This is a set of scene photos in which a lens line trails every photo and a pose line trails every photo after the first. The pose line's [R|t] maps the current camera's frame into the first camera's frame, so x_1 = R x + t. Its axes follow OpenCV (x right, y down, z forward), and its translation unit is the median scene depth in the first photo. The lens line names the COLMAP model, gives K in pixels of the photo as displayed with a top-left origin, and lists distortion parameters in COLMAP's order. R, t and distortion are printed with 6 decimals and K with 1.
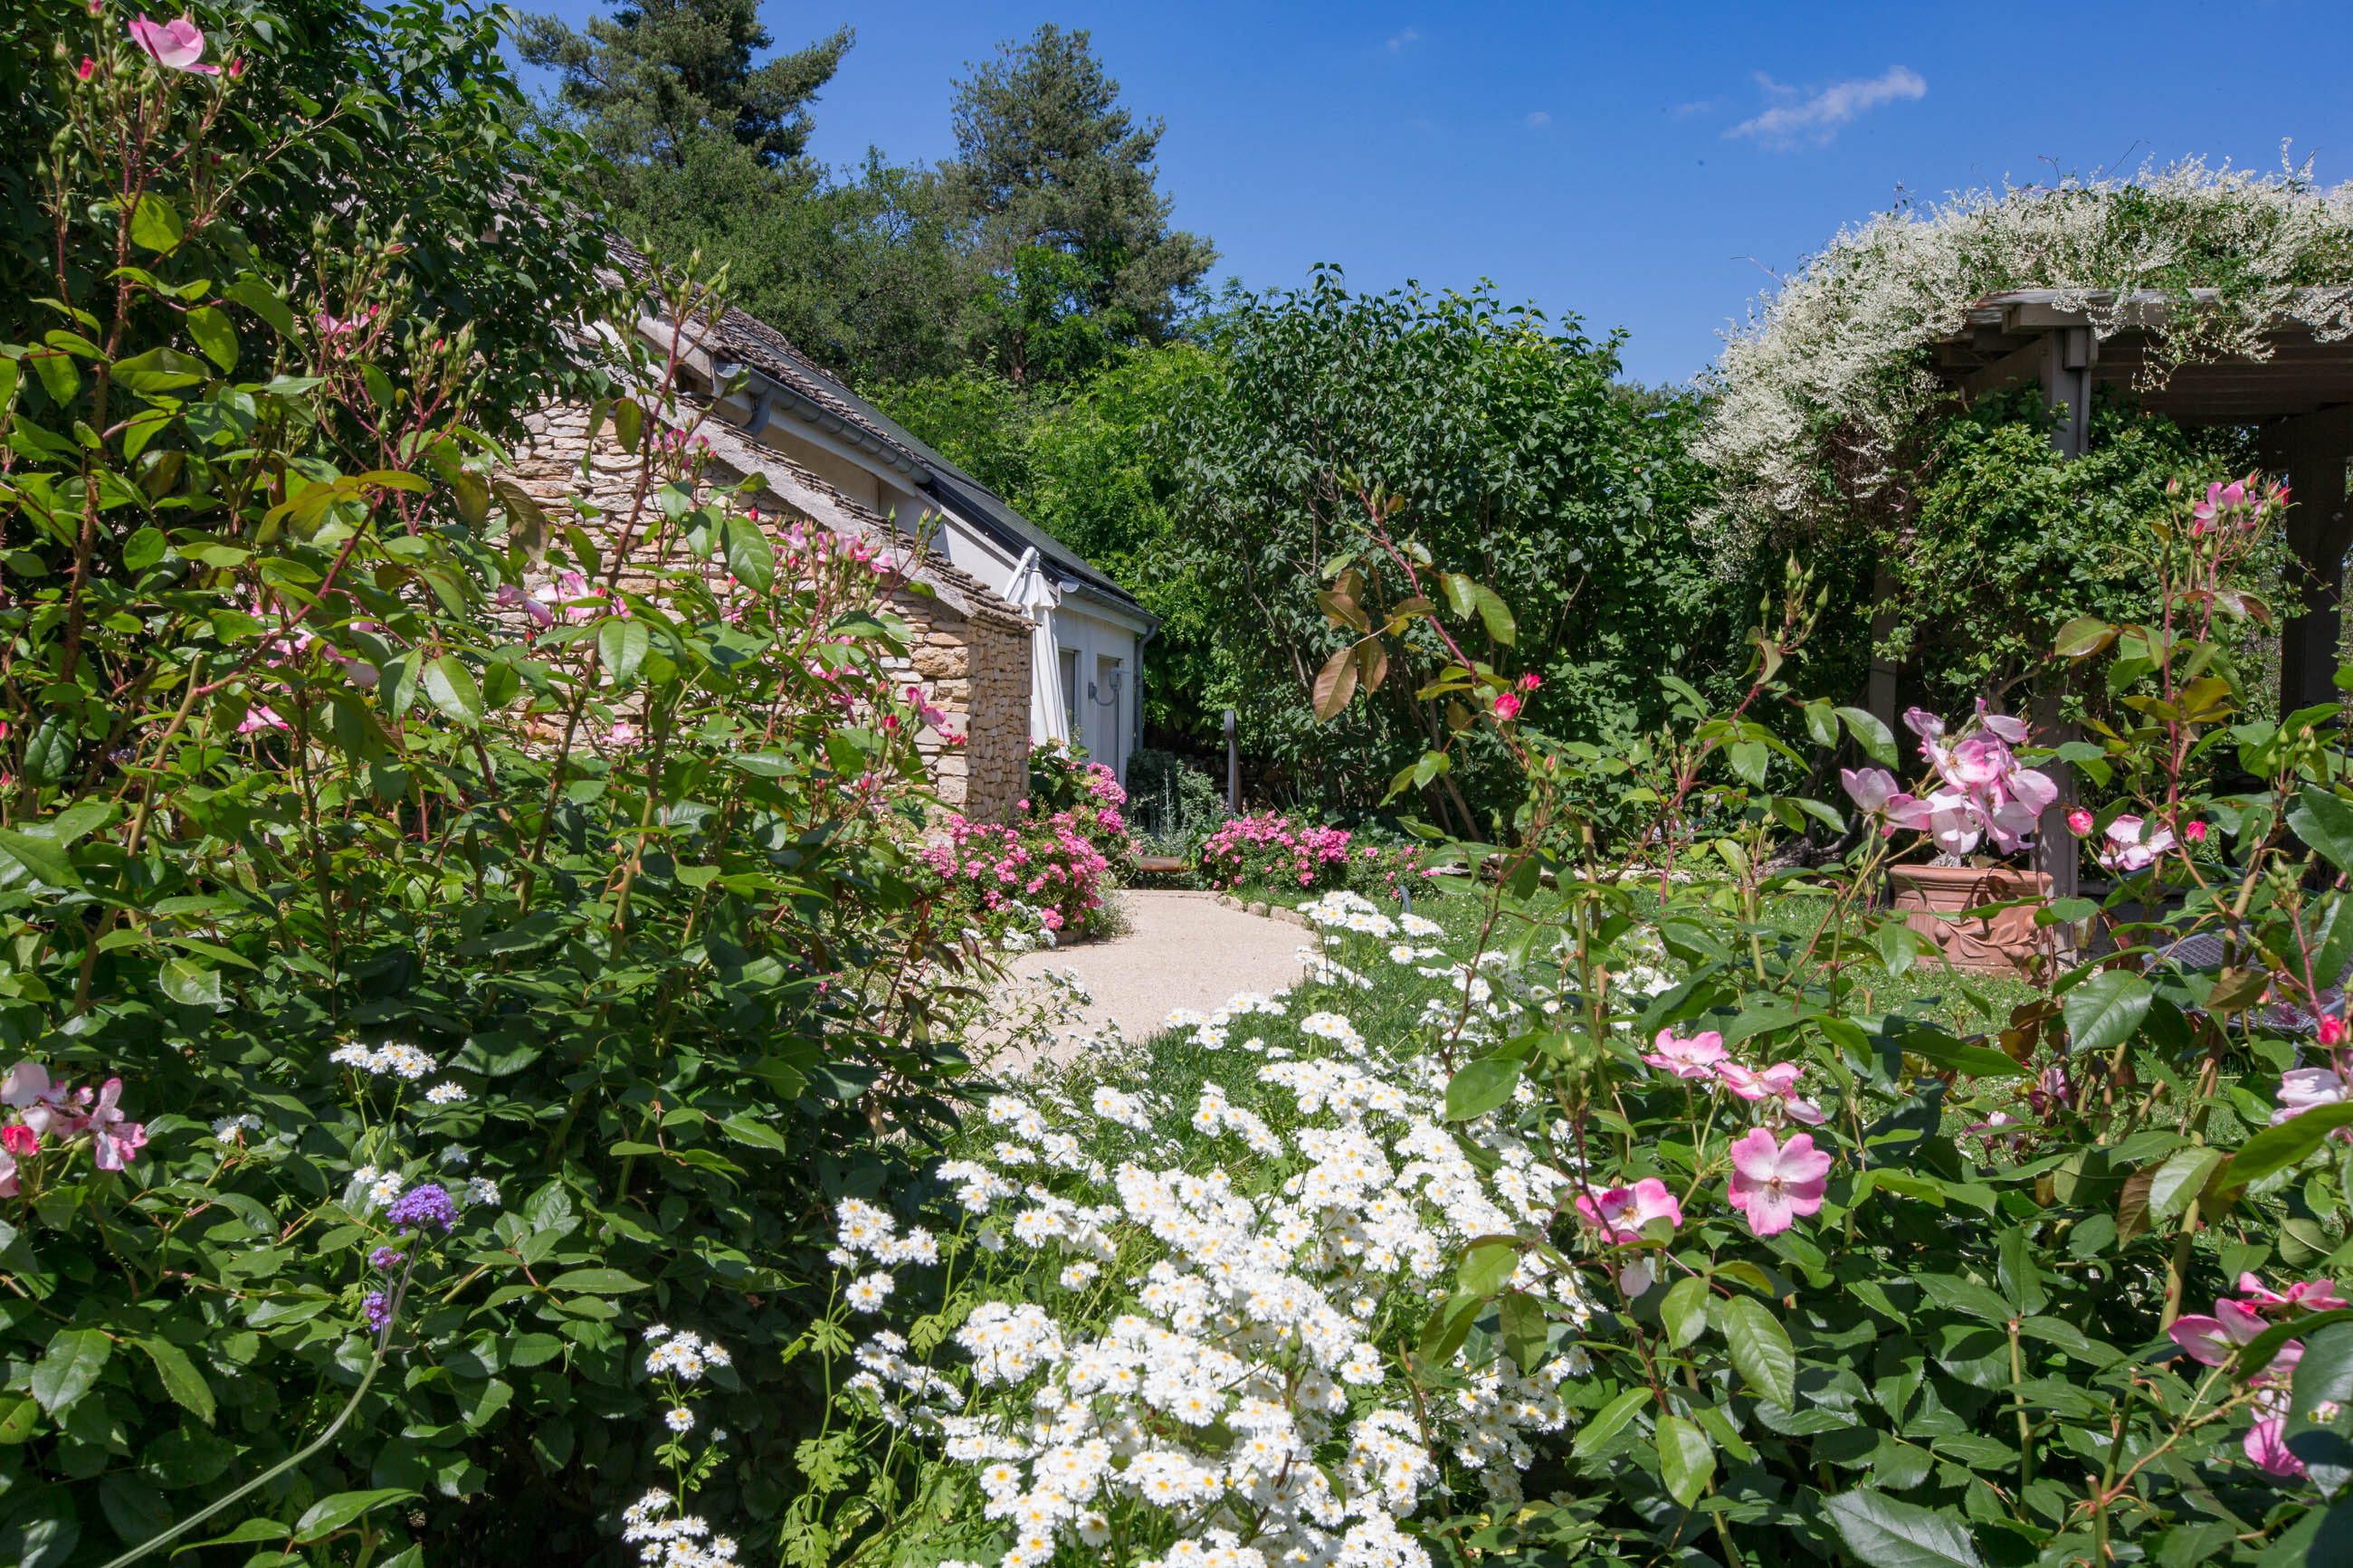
lens RADIAL K [[2378.8, 0, 1175.5], [0, 2378.8, 781.2], [0, 0, 1]] dist [0.013684, 0.000000]
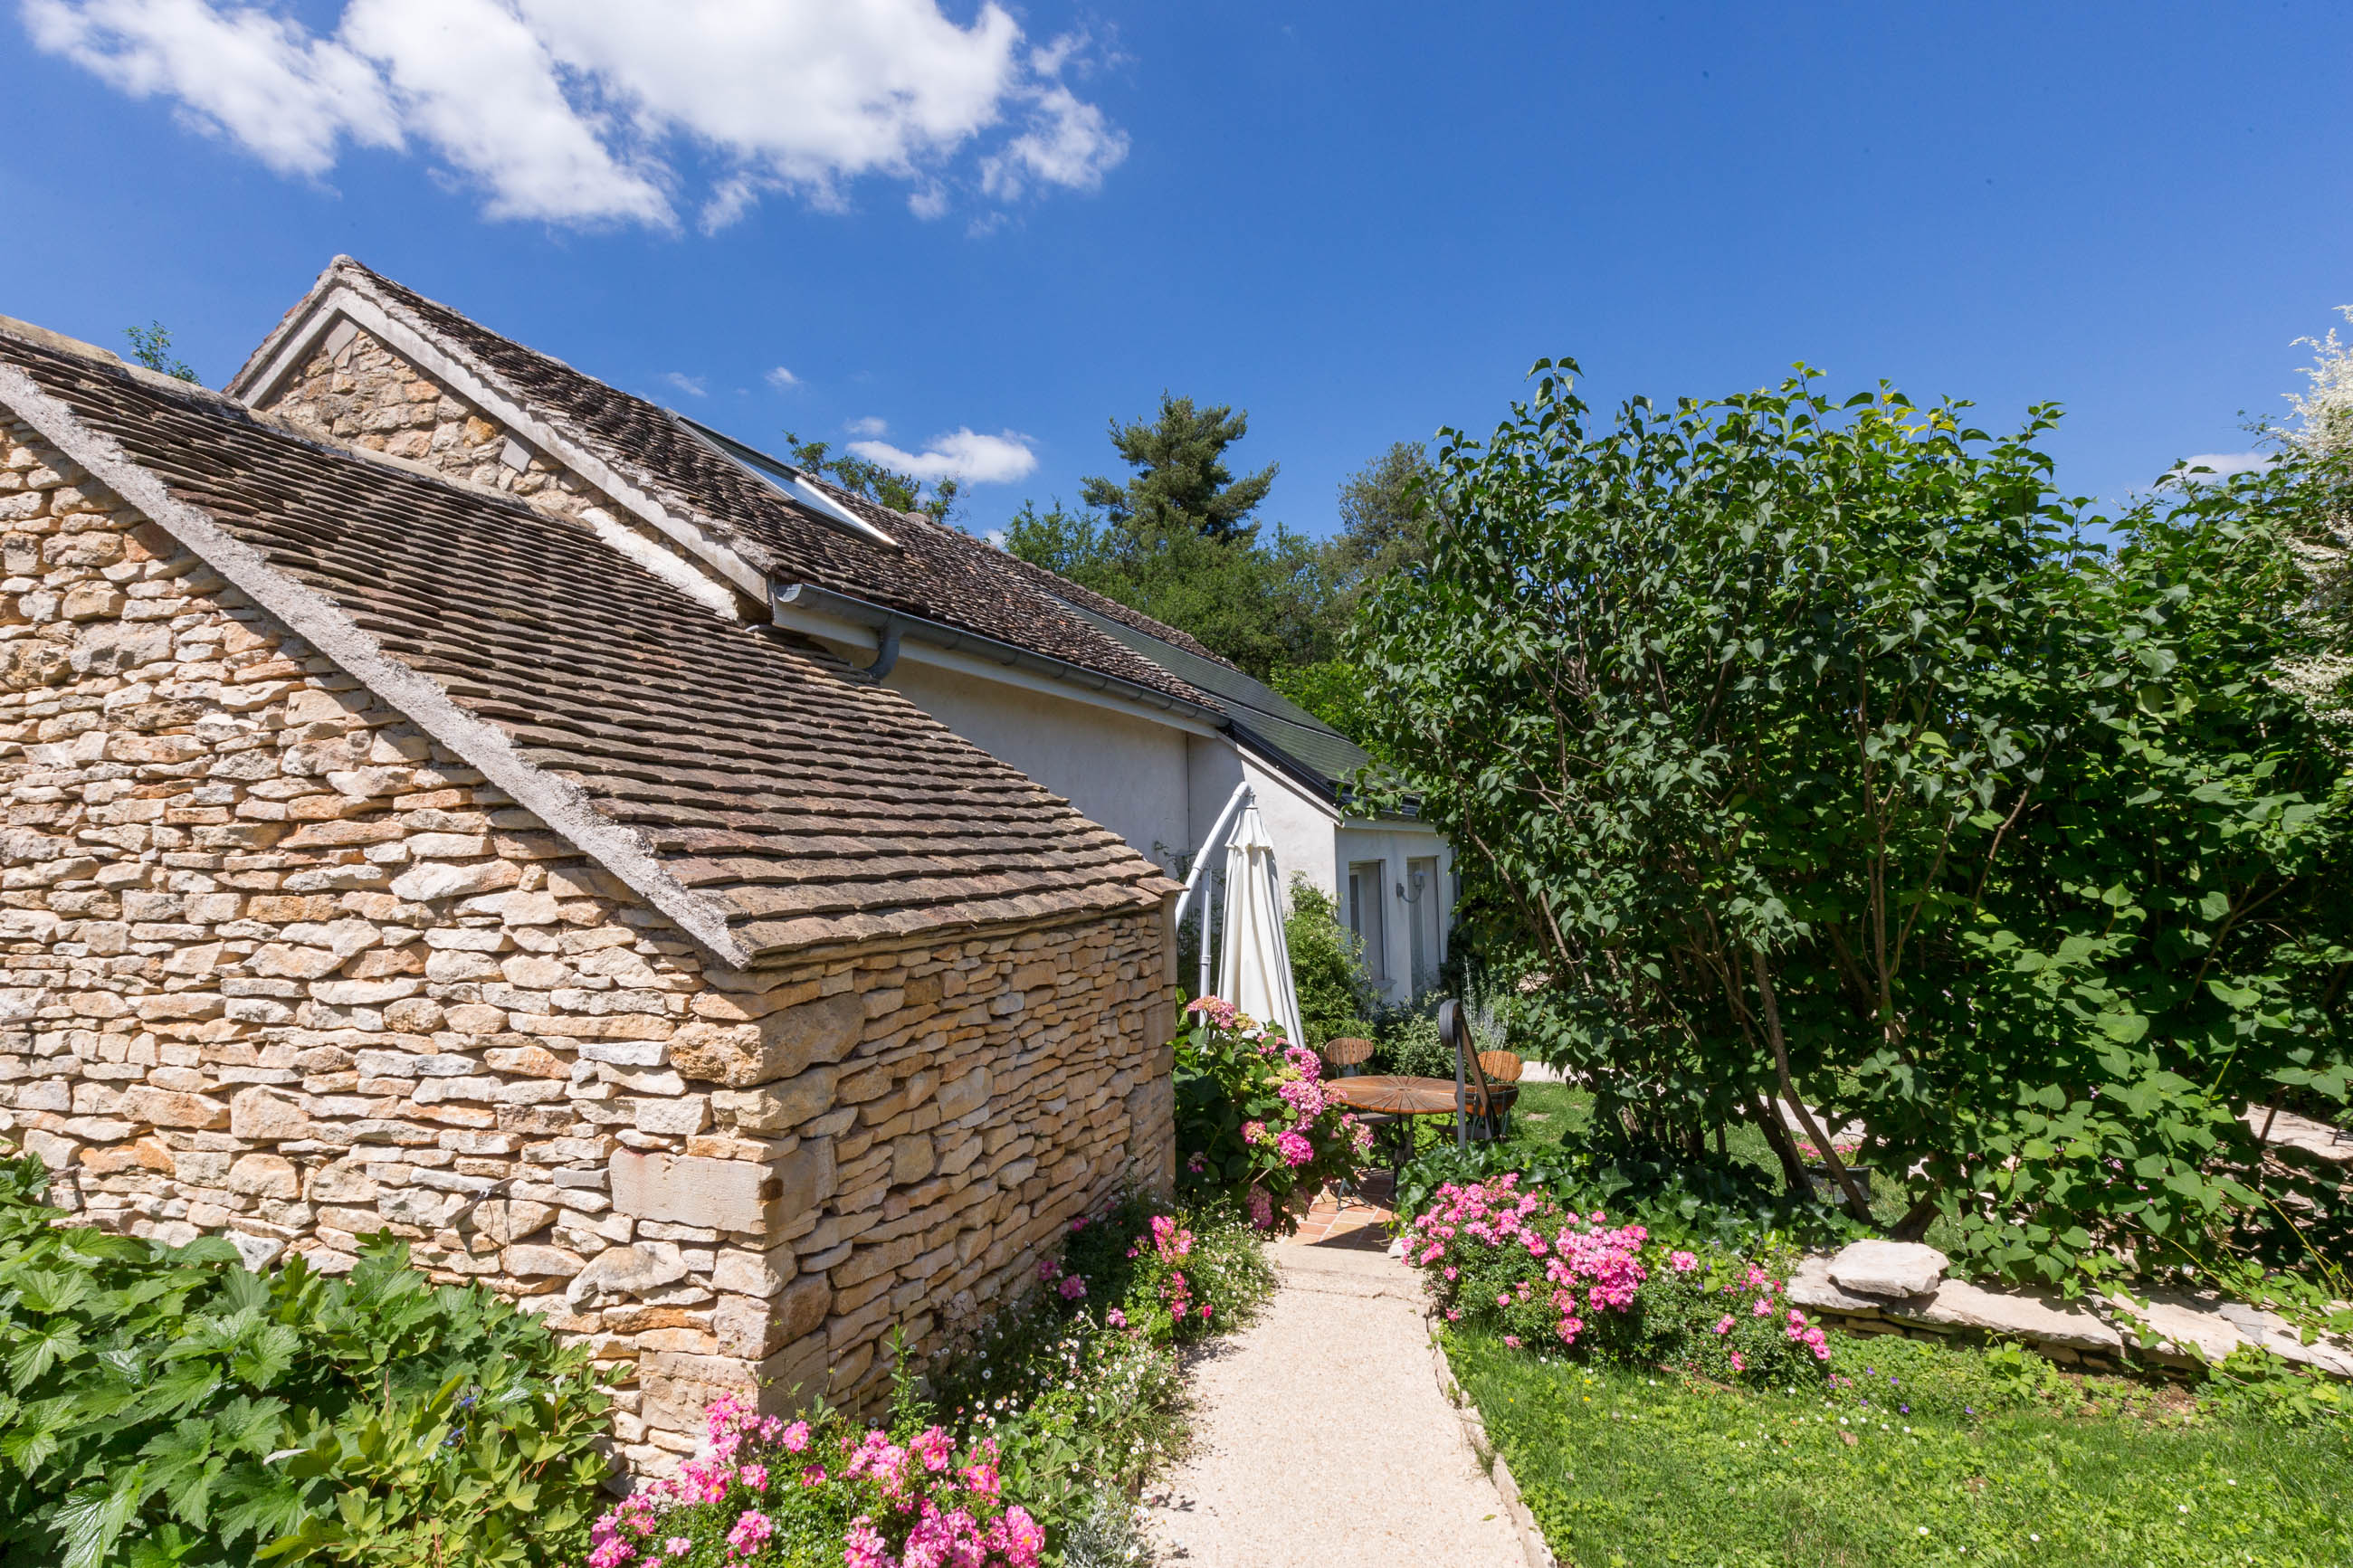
lens RADIAL K [[1081.2, 0, 1176.6], [0, 1081.2, 778.1], [0, 0, 1]] dist [-0.014991, -0.000020]
pose [[0.947863, -0.052234, -0.314369, 0.052680], [0.023232, 0.995177, -0.095304, -0.070473], [0.317830, 0.083032, 0.944505, 0.696259]]
